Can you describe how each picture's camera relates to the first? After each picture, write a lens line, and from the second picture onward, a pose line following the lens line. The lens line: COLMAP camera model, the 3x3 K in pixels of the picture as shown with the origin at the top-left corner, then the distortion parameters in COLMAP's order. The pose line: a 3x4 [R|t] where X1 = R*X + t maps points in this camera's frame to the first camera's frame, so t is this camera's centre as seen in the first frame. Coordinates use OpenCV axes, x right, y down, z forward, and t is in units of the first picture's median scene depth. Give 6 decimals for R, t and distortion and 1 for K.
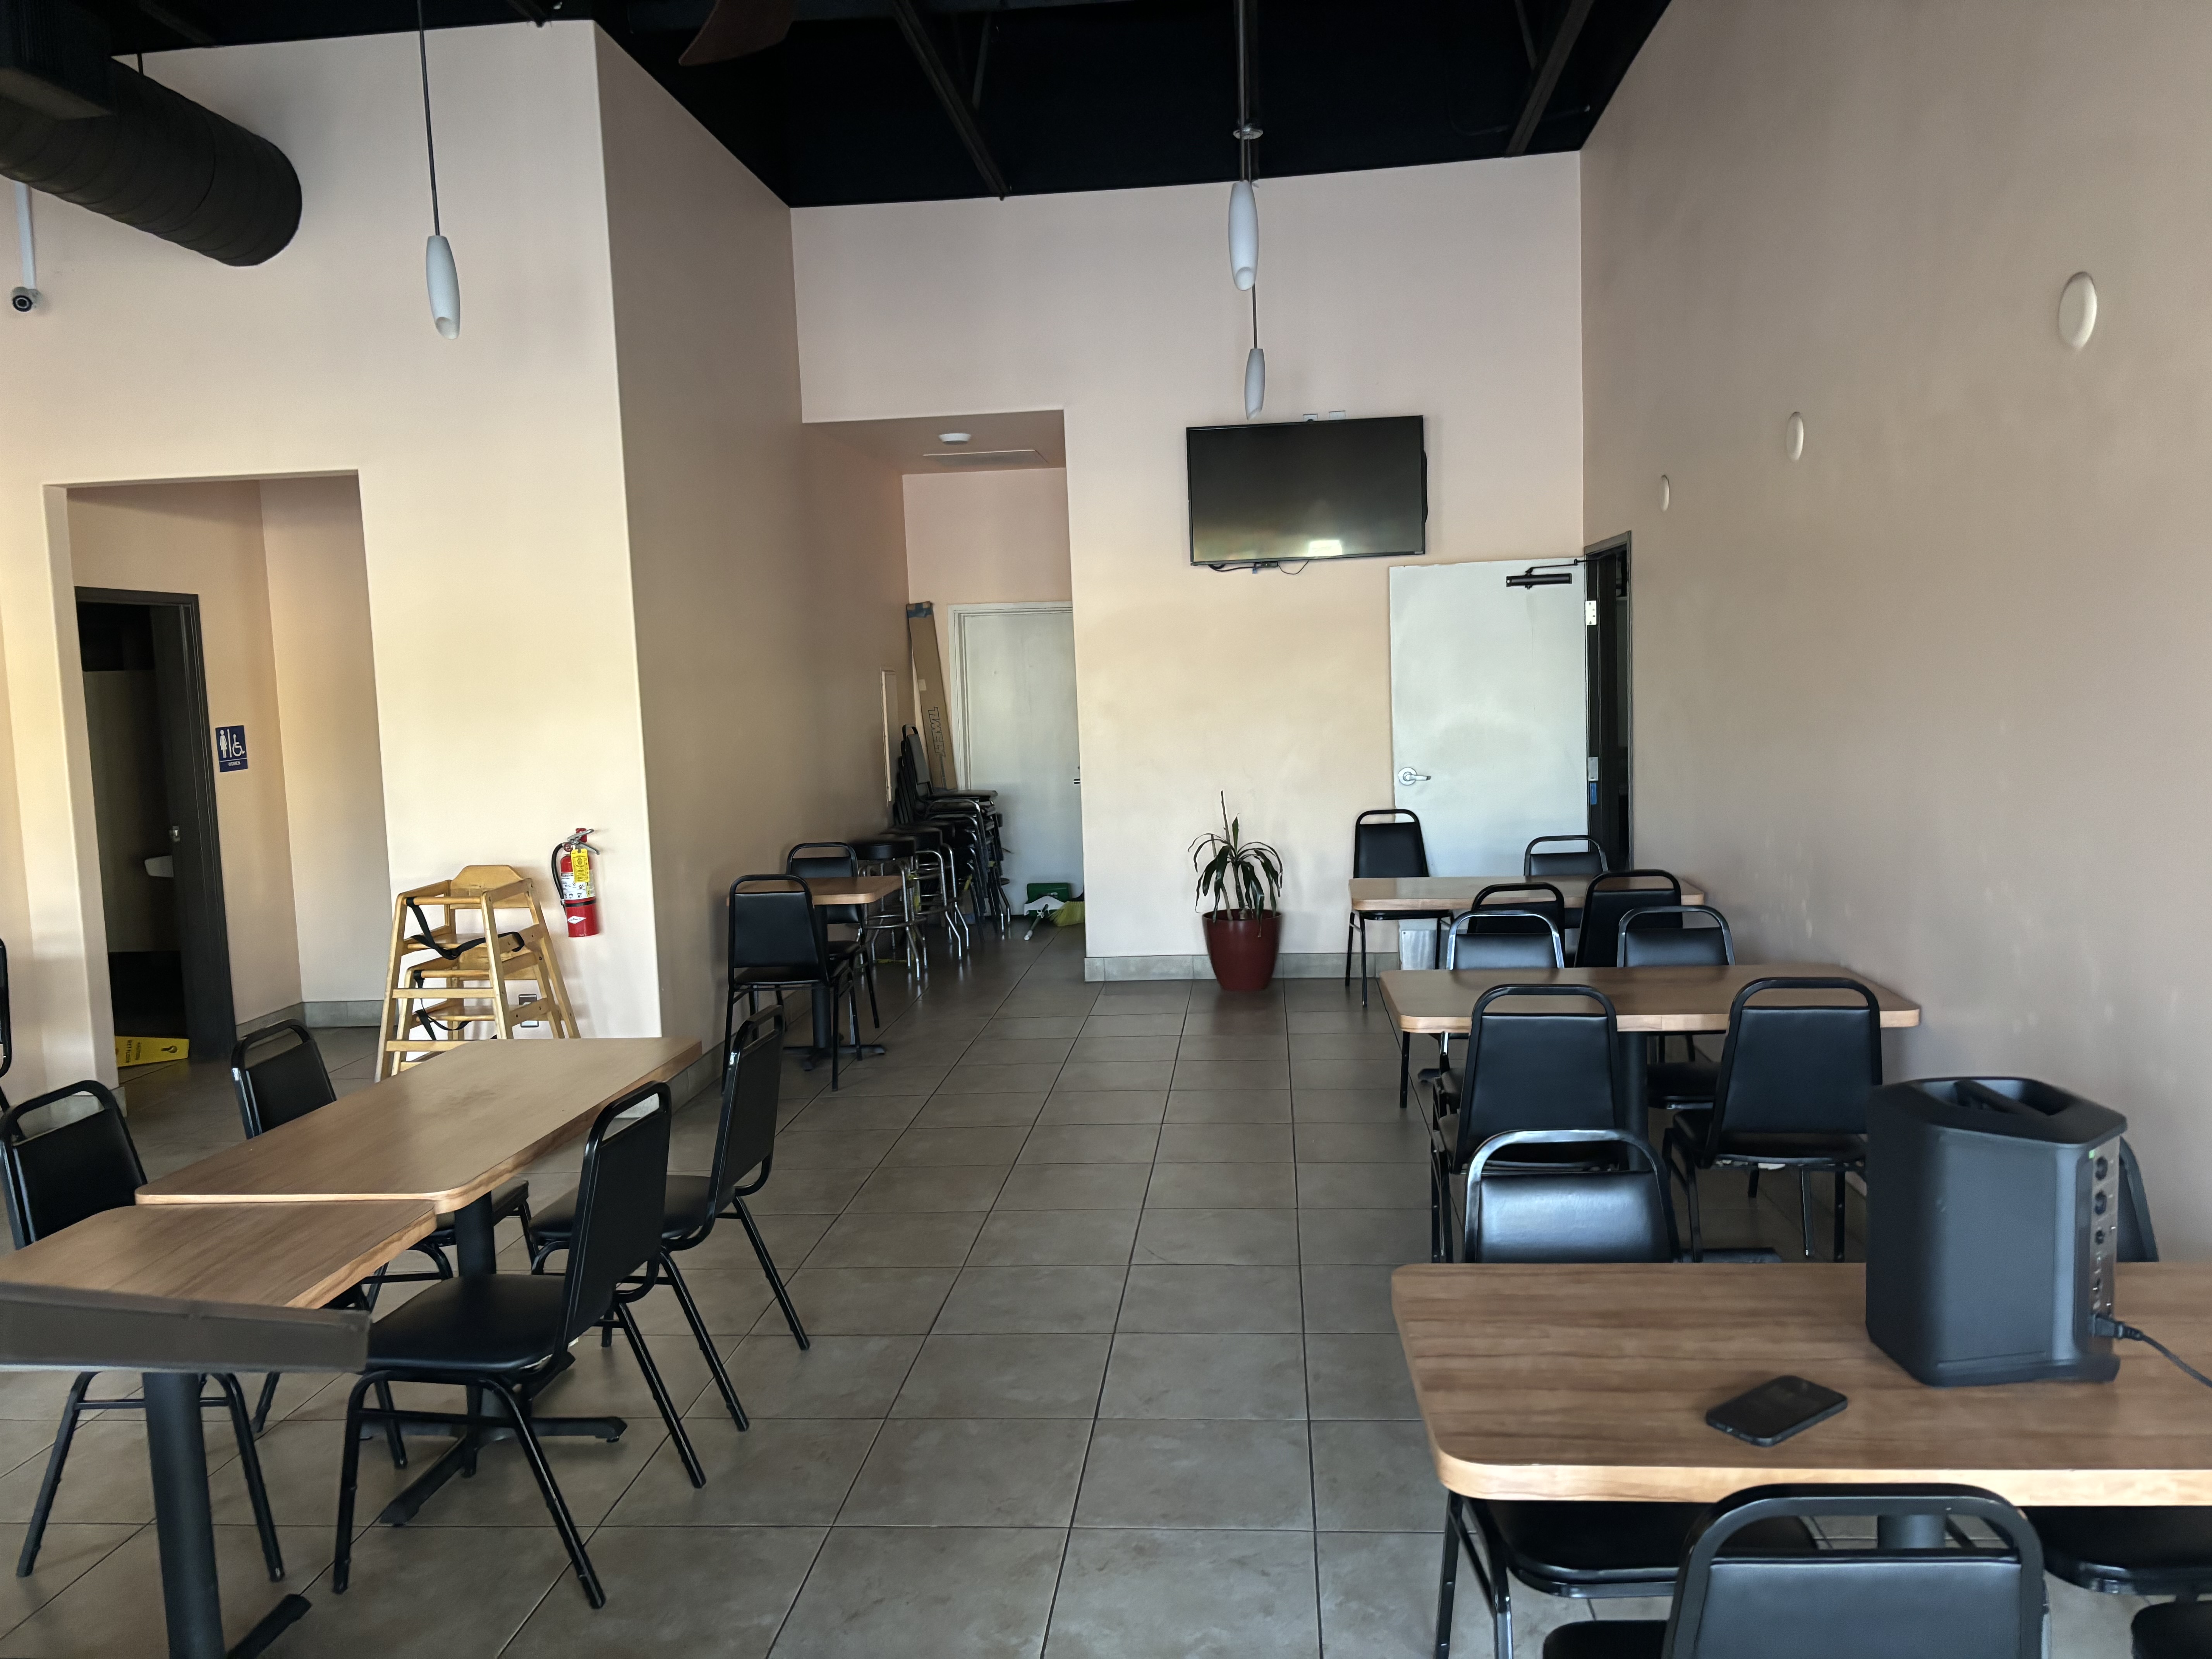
lens RADIAL K [[1670.5, 0, 1104.5], [0, 1670.5, 812.0], [0, 0, 1]] dist [0.052386, -0.055409]
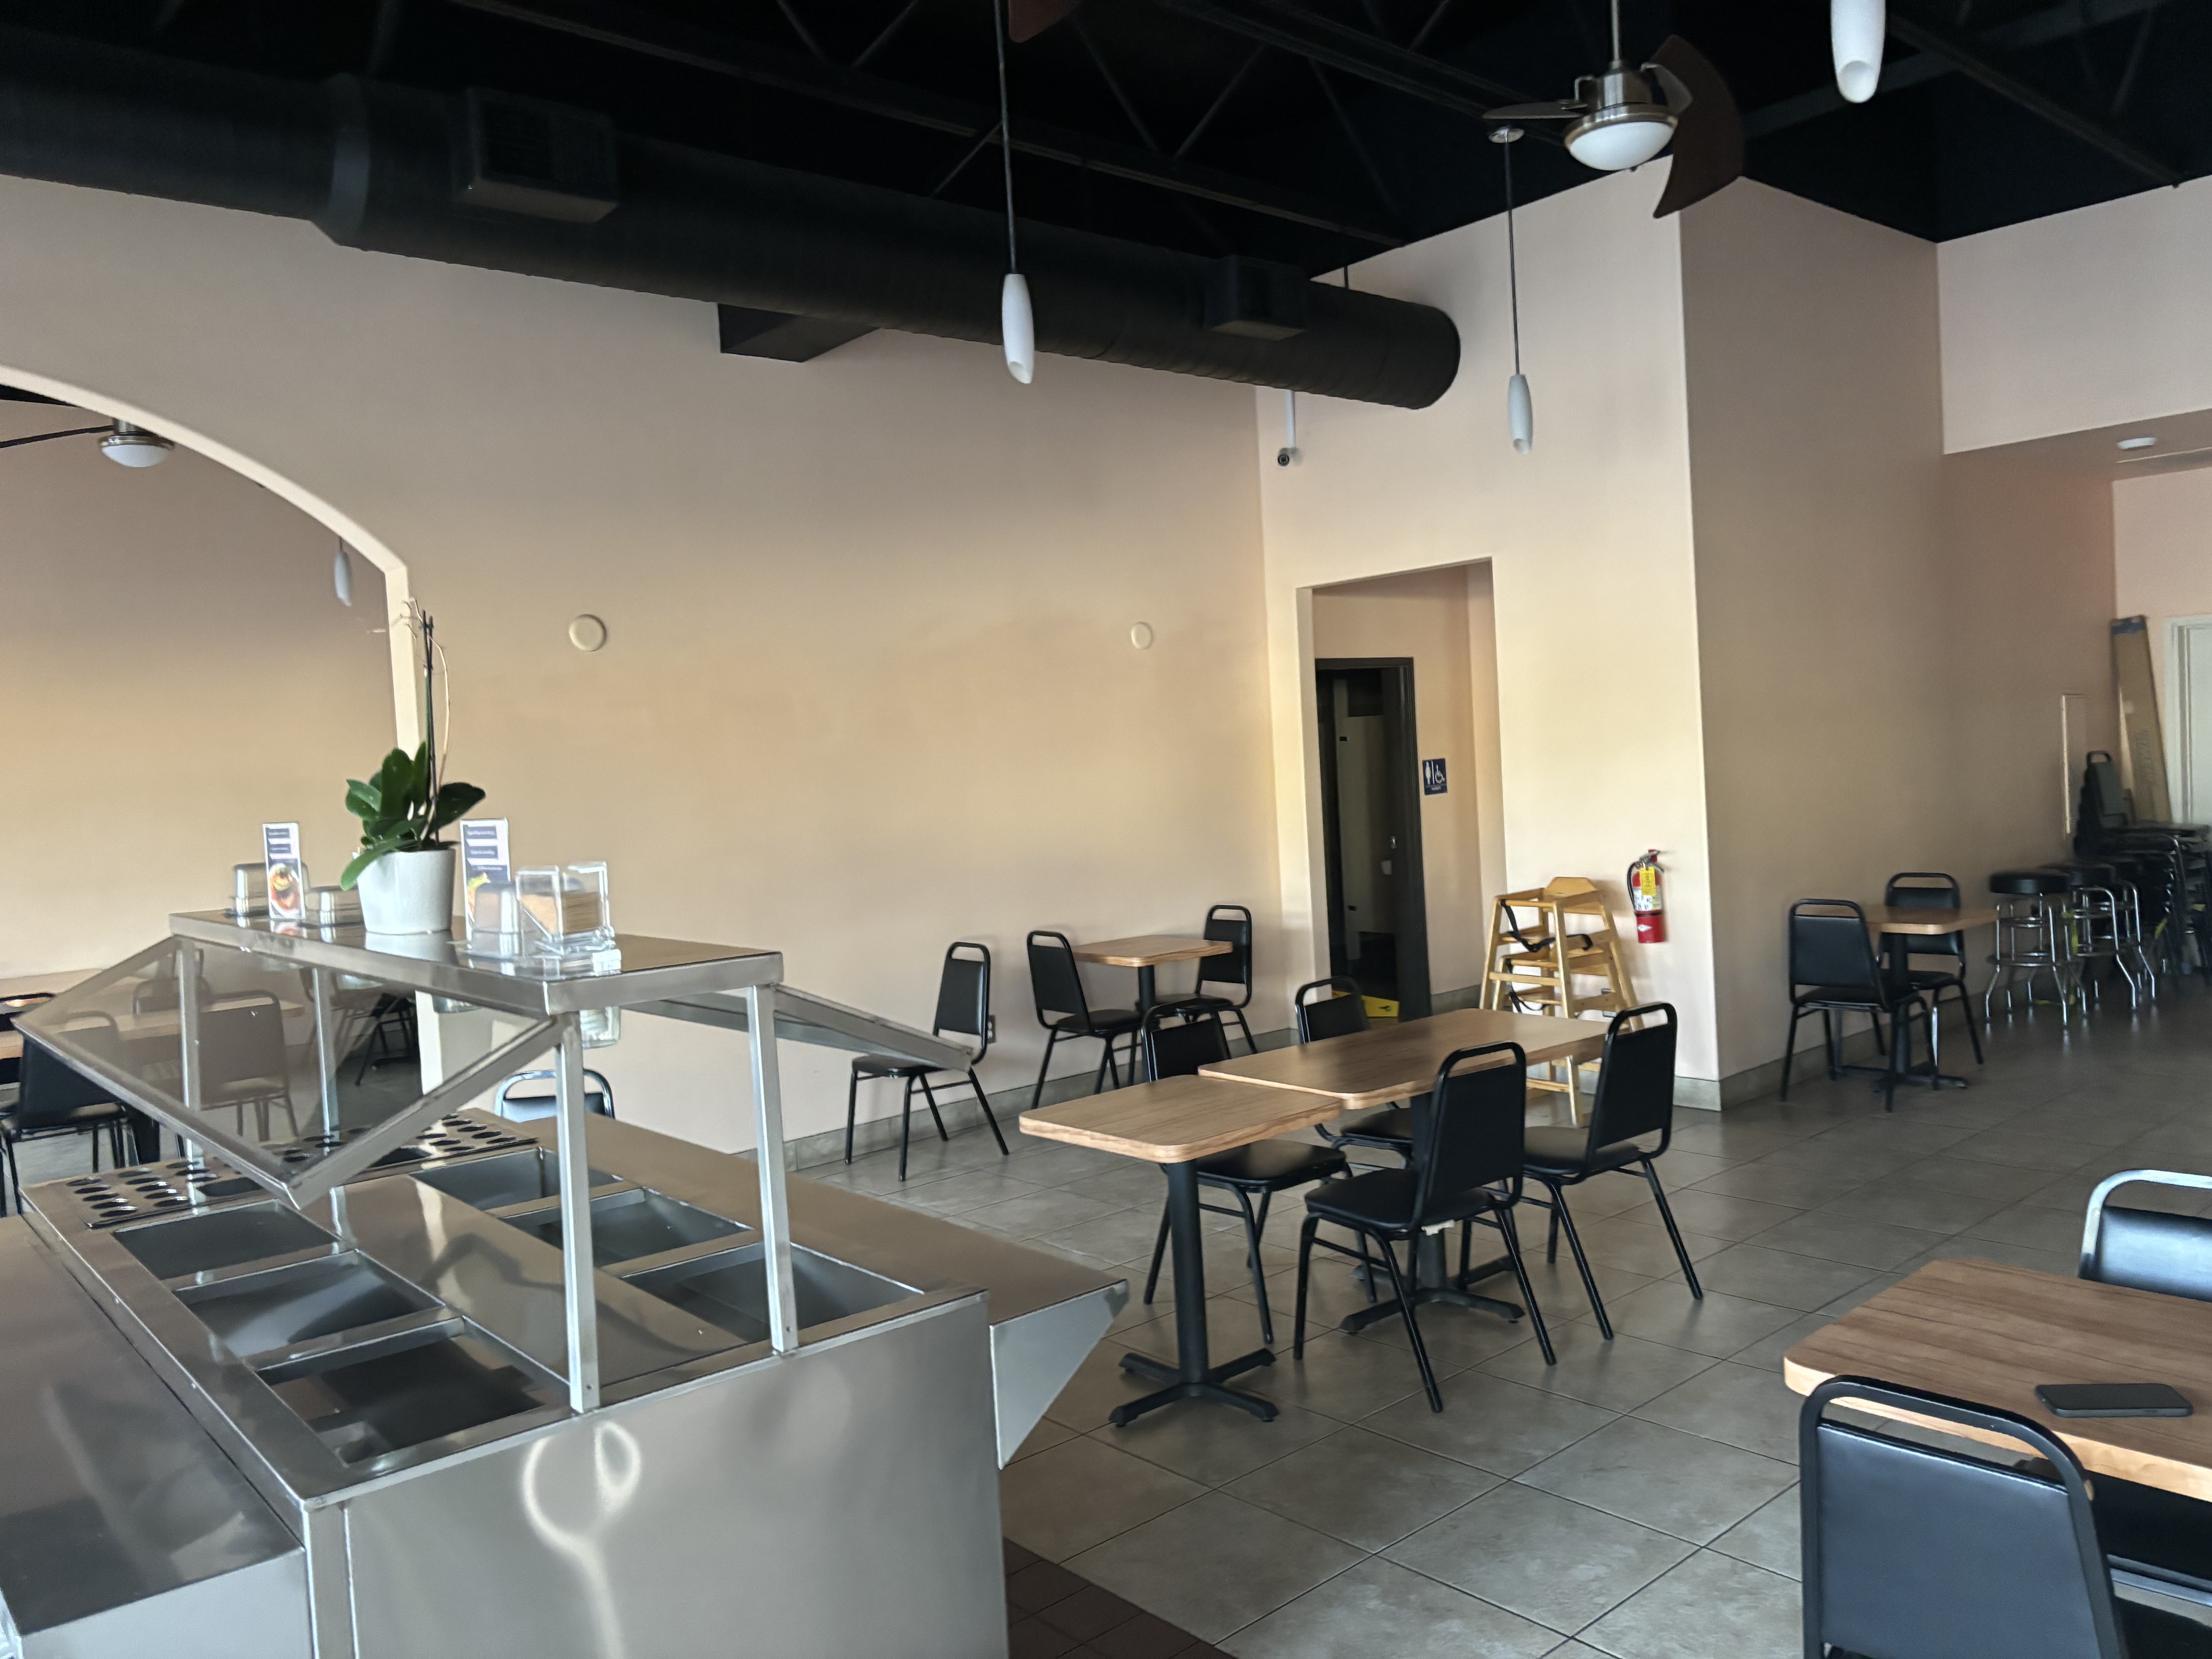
lens RADIAL K [[1670.5, 0, 1104.5], [0, 1670.5, 812.0], [0, 0, 1]] dist [0.052386, -0.055409]
pose [[0.717012, 0.021307, -0.696735, 0.224431], [-0.028652, 0.999589, 0.001083, -0.006437], [0.696472, 0.019187, 0.717328, -0.091981]]
